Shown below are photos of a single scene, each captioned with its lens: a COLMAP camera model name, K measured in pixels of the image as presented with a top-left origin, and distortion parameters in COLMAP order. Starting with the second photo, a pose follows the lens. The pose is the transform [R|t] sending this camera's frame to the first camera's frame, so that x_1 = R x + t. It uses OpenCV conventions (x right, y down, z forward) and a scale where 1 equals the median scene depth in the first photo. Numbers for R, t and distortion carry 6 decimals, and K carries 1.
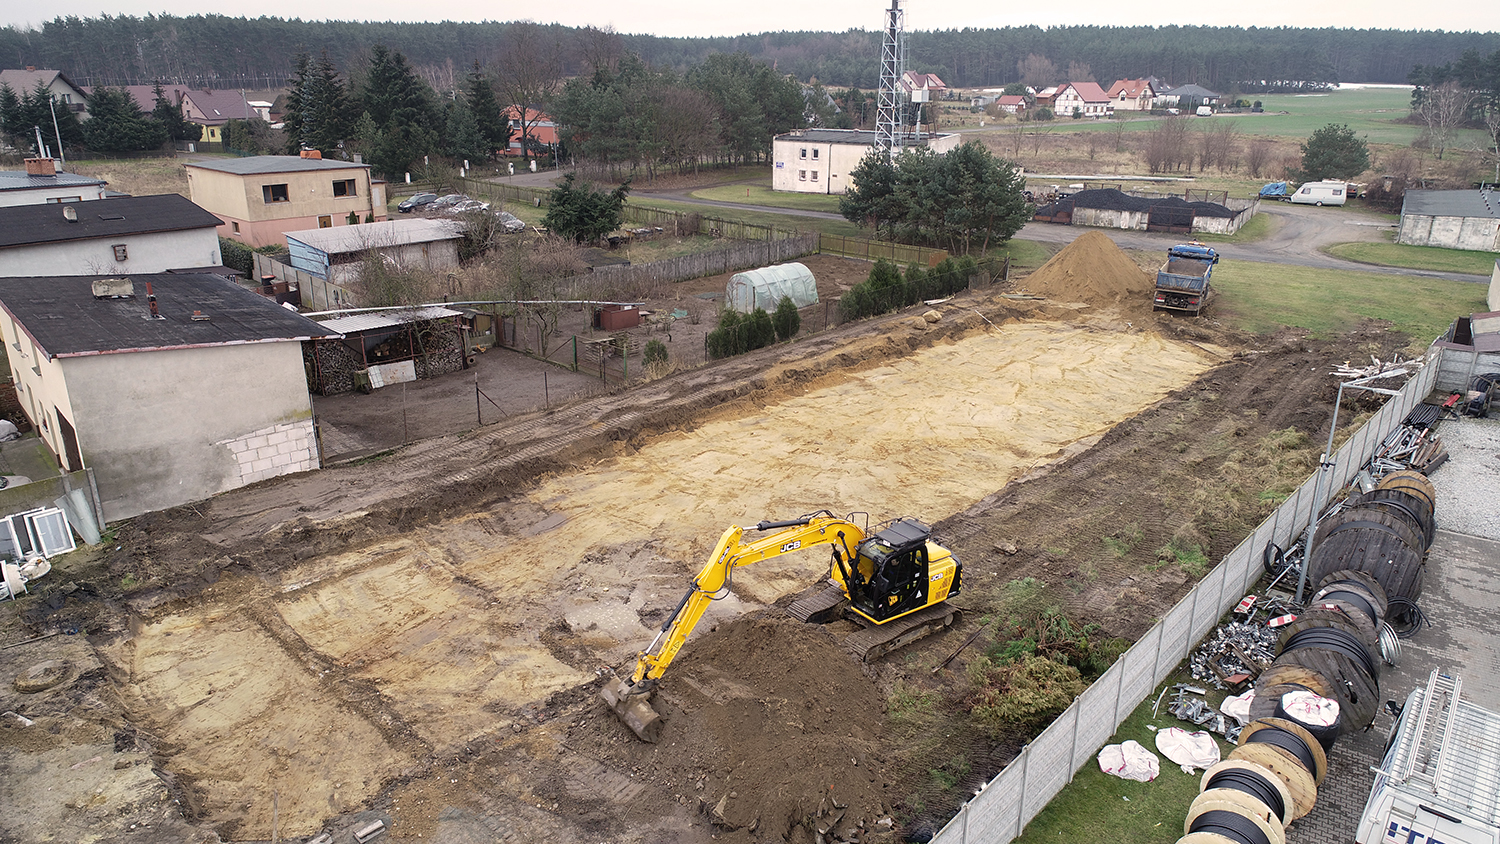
lens RADIAL K [[984.5, 0, 747.2], [0, 984.5, 423.6], [0, 0, 1]] dist [-0.006906, -0.001230]
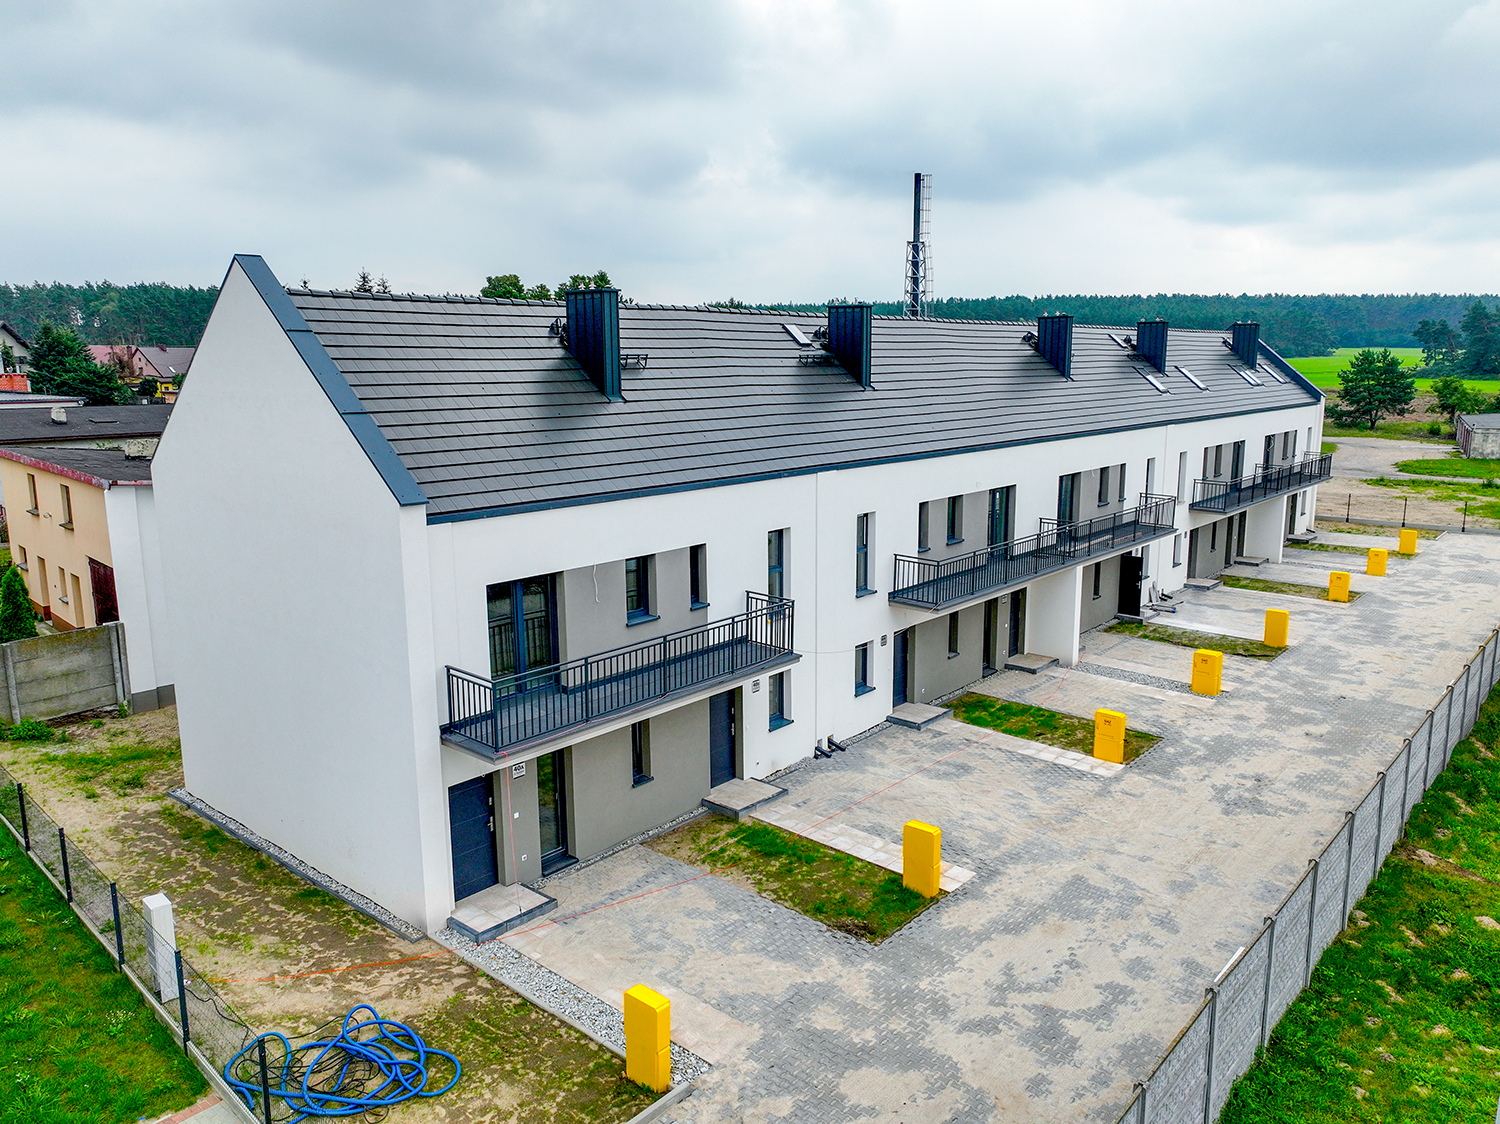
lens RADIAL K [[1071.6, 0, 764.3], [0, 1071.6, 562.5], [0, 0, 1]] dist [0.010612, 0.003856]
pose [[0.999051, -0.016174, 0.040436, -0.039659], [0.022037, 0.988587, -0.149031, 0.036821], [-0.037564, 0.149781, 0.988005, 0.009064]]
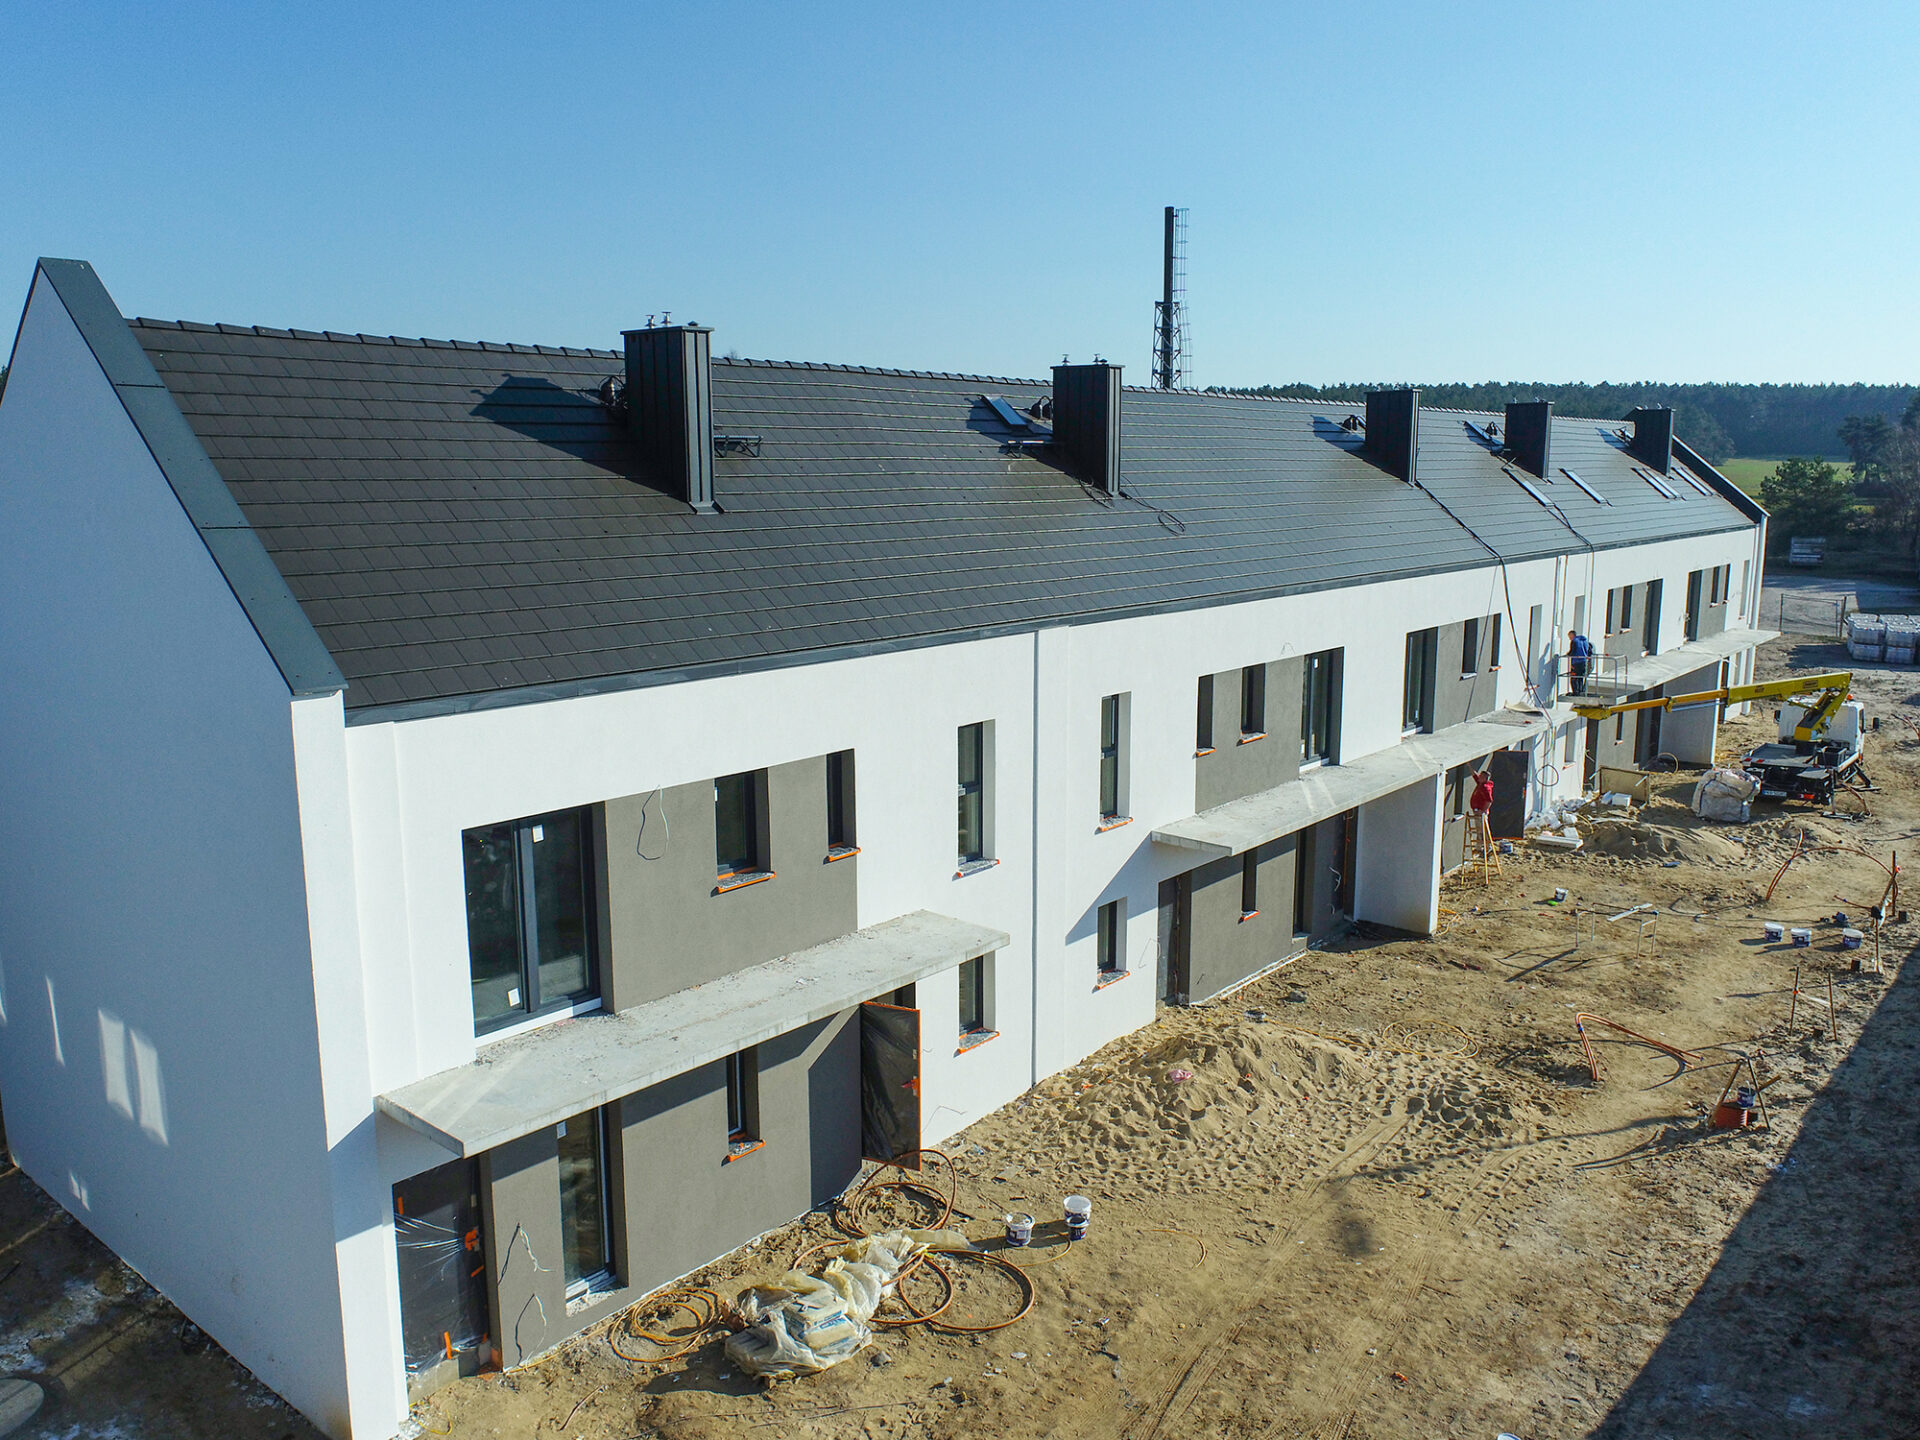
lens RADIAL K [[1452.0, 0, 960.0], [0, 1452.0, 720.0], [0, 0, 1]] dist [-0.007512, -0.002912]
pose [[0.998935, -0.016596, 0.043048, -0.037694], [0.023523, 0.985880, -0.165792, 0.028306], [-0.039689, 0.166628, 0.985221, 0.041402]]
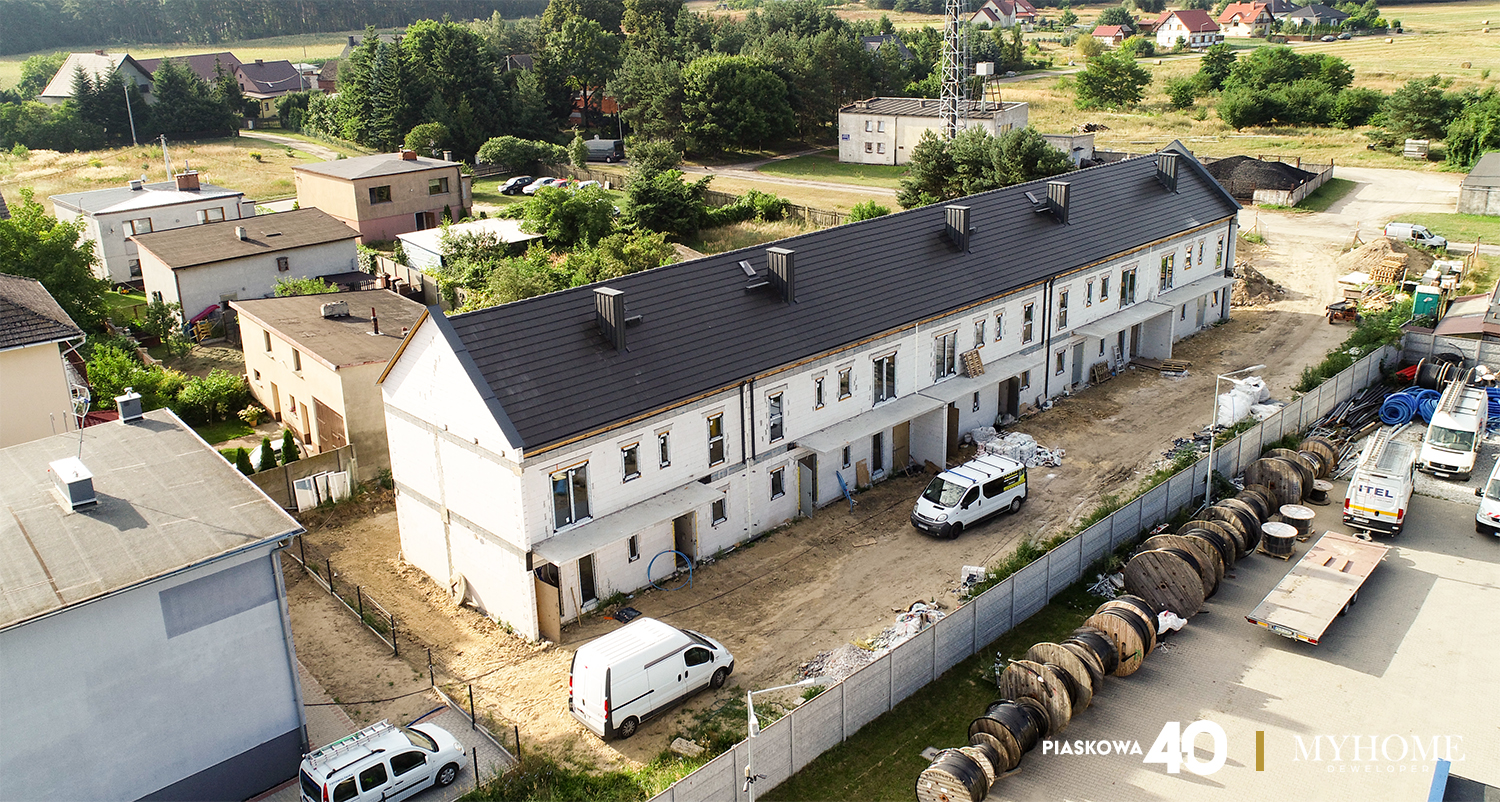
lens RADIAL K [[1165.0, 0, 749.9], [0, 1165.0, 342.2], [0, 0, 1]] dist [-0.001933, -0.006020]
pose [[0.998122, -0.014916, -0.059412, 0.003278], [0.012310, 0.998956, -0.043992, -0.005199], [0.060006, 0.043179, 0.997264, -0.167814]]
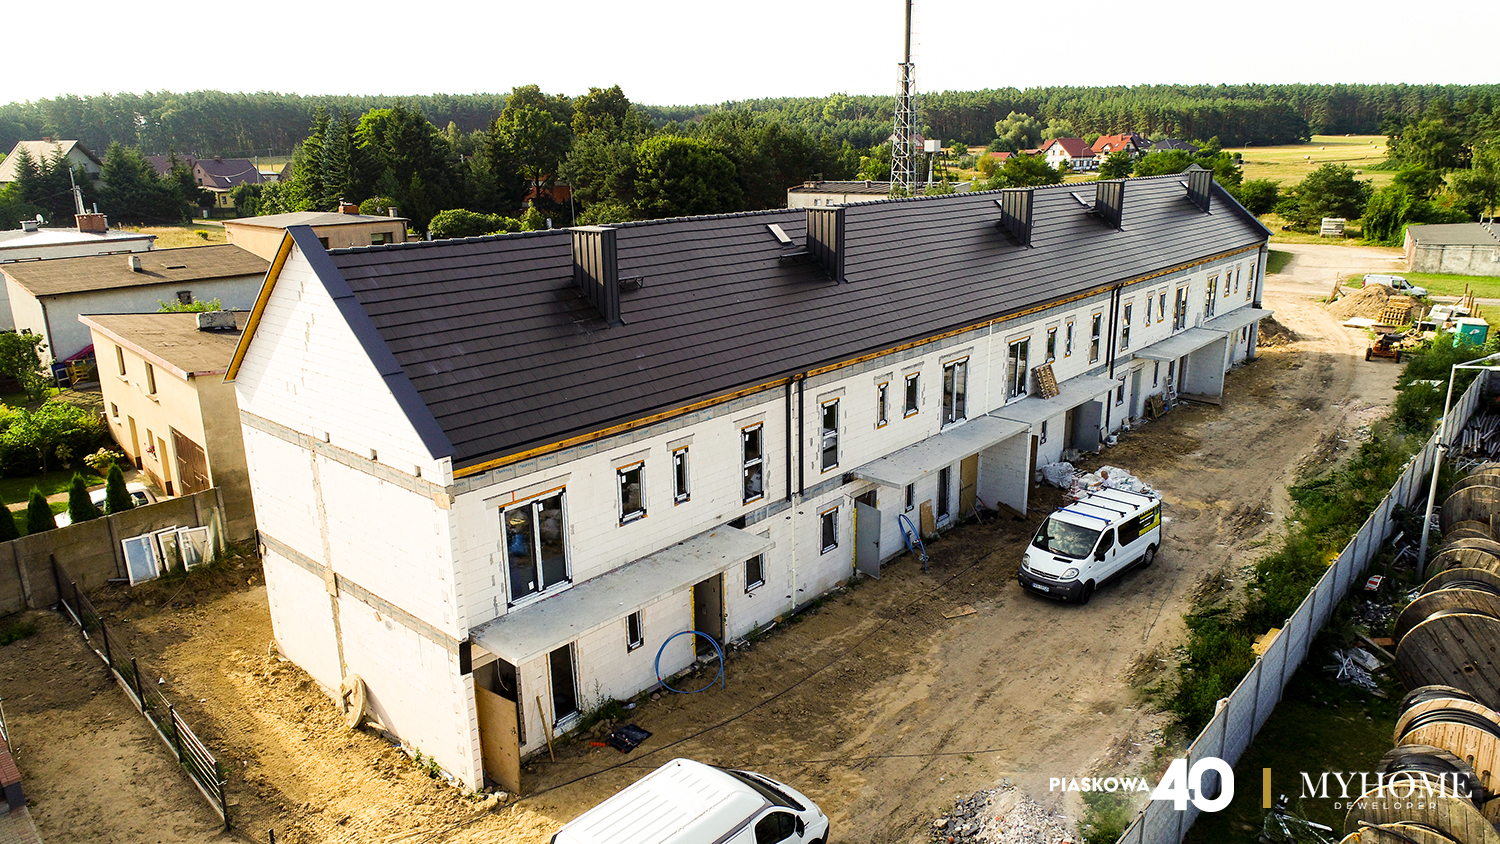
lens RADIAL K [[985.0, 0, 750.0], [0, 985.0, 422.0], [0, 0, 1]] dist [-0.006284, -0.000165]
pose [[0.999585, -0.024252, 0.015575, -0.034148], [0.025193, 0.997670, -0.063396, 0.014154], [-0.014001, 0.063762, 0.997867, -0.005695]]
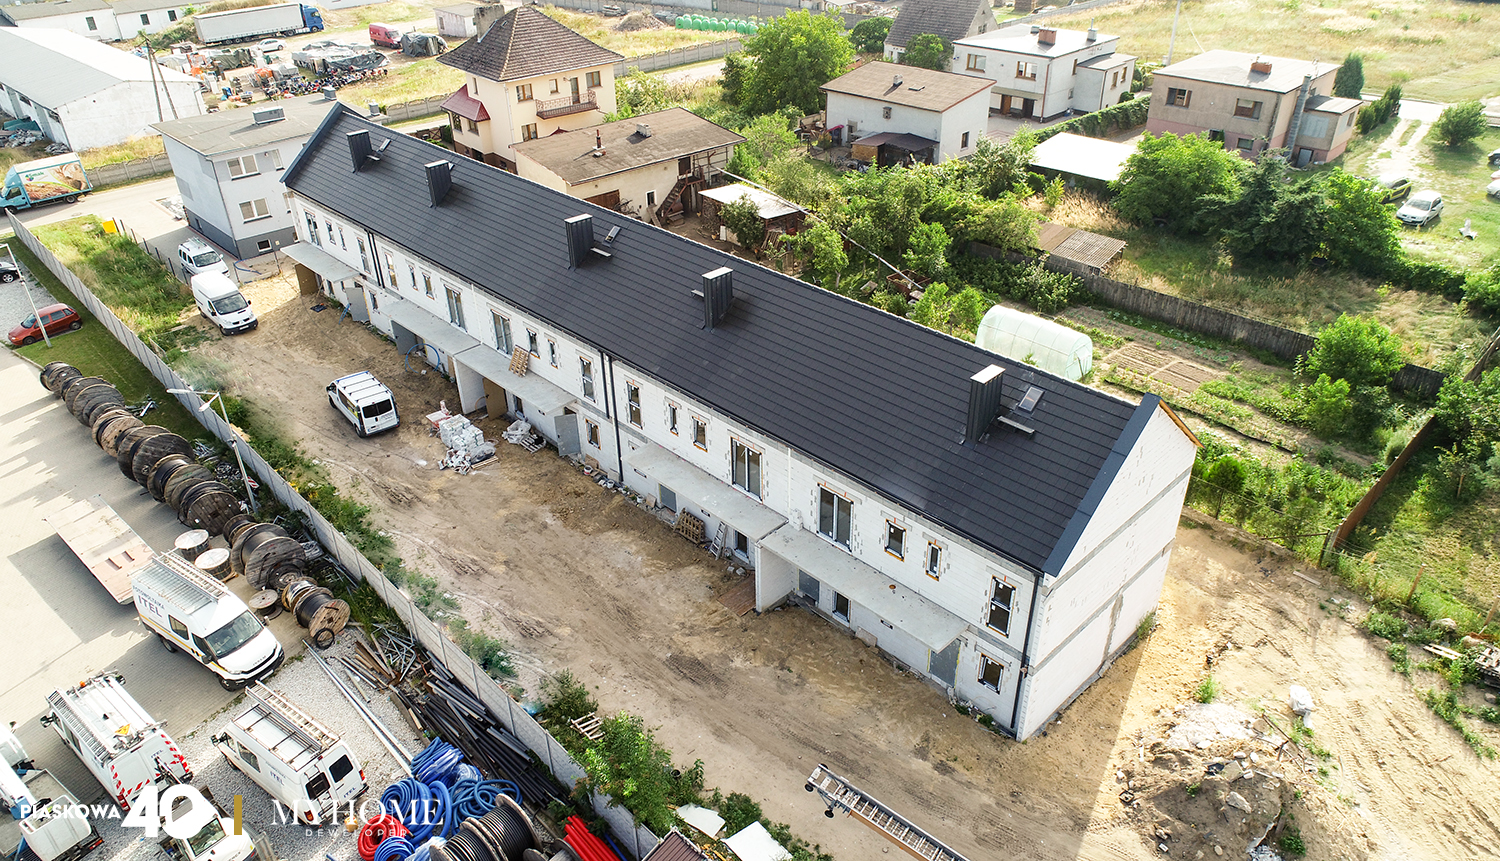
lens RADIAL K [[1014.9, 0, 744.2], [0, 1014.9, 430.1], [0, 0, 1]] dist [-0.004421, -0.002961]
pose [[-0.045905, 0.518534, -0.853824, 0.416702], [-0.311751, 0.804600, 0.505401, -0.224795], [0.949054, 0.289381, 0.124719, 0.337966]]
